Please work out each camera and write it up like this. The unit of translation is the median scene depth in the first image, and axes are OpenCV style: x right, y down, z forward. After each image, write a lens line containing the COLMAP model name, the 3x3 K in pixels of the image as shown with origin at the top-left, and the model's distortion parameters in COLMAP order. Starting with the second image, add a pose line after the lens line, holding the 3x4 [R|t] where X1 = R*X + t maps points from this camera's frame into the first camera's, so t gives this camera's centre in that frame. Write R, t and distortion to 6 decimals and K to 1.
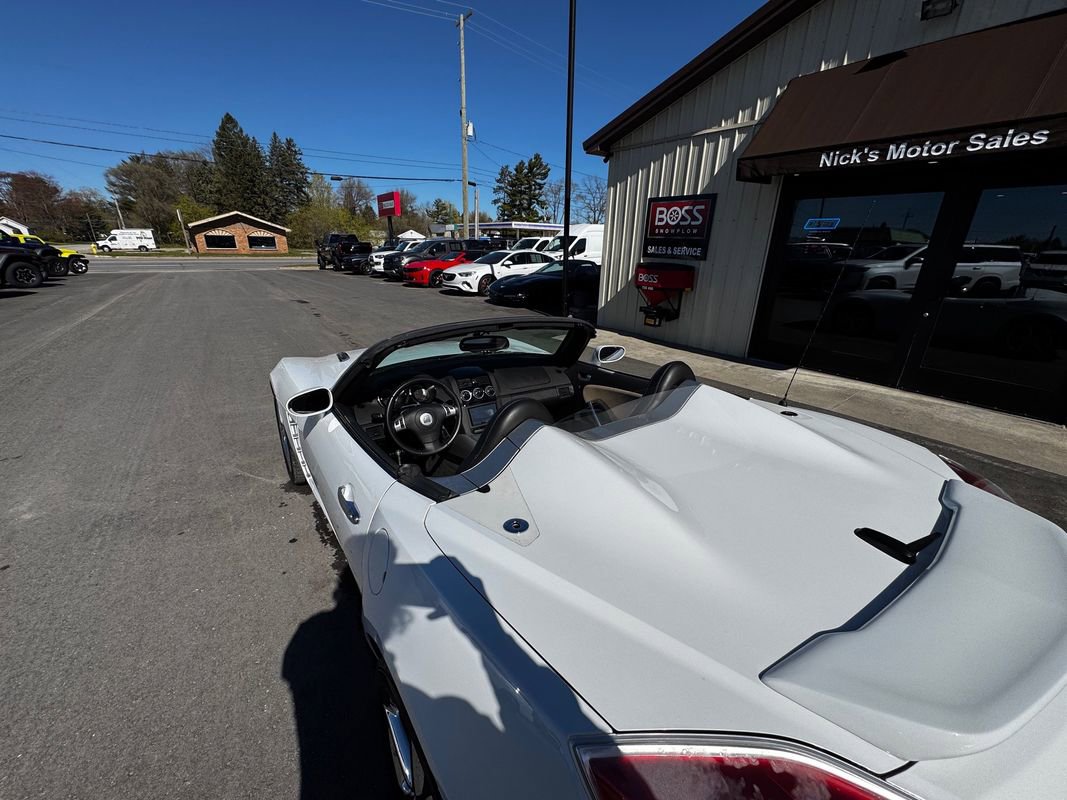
lens RADIAL K [[423.0, 0, 535.9], [0, 423.0, 399.5], [0, 0, 1]] dist [-0.004237, 0.000352]
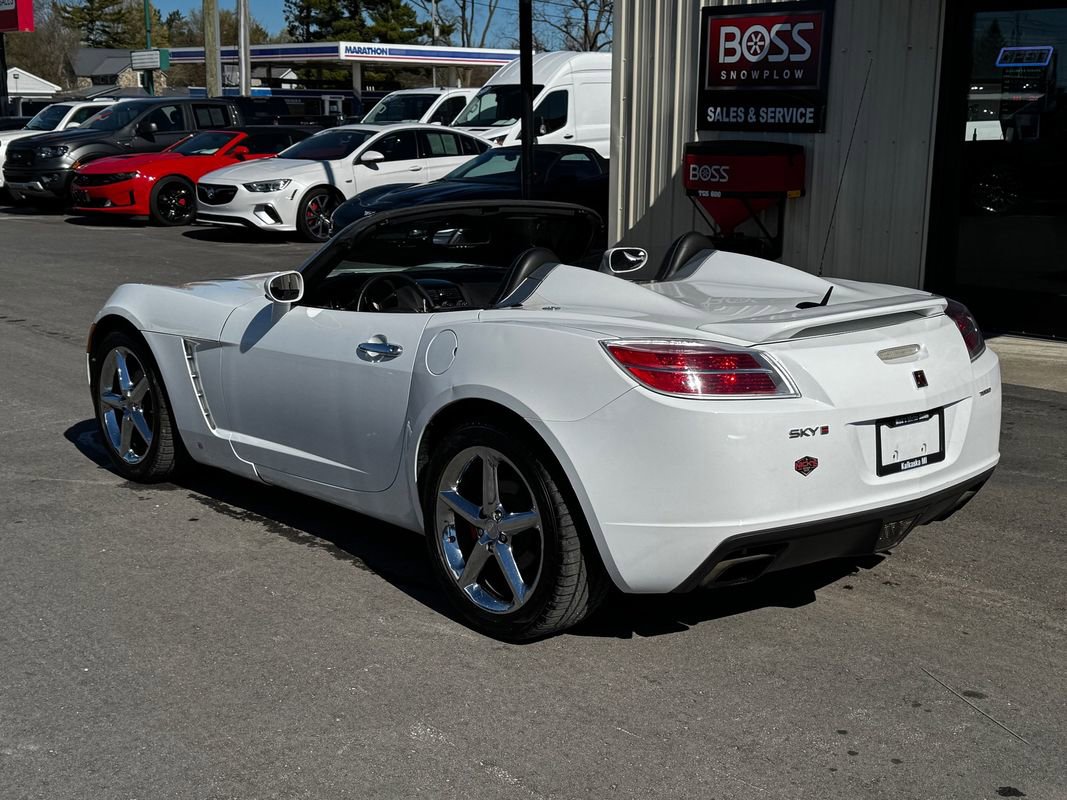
lens RADIAL K [[1371.5, 0, 533.1], [0, 1371.5, 408.6], [0, 0, 1]] dist [0.127573, 0.000000]
pose [[0.995832, -0.037594, 0.083097, -0.021981], [0.048546, 0.989795, -0.133973, 0.054863], [-0.077213, 0.137449, 0.987495, -0.151488]]
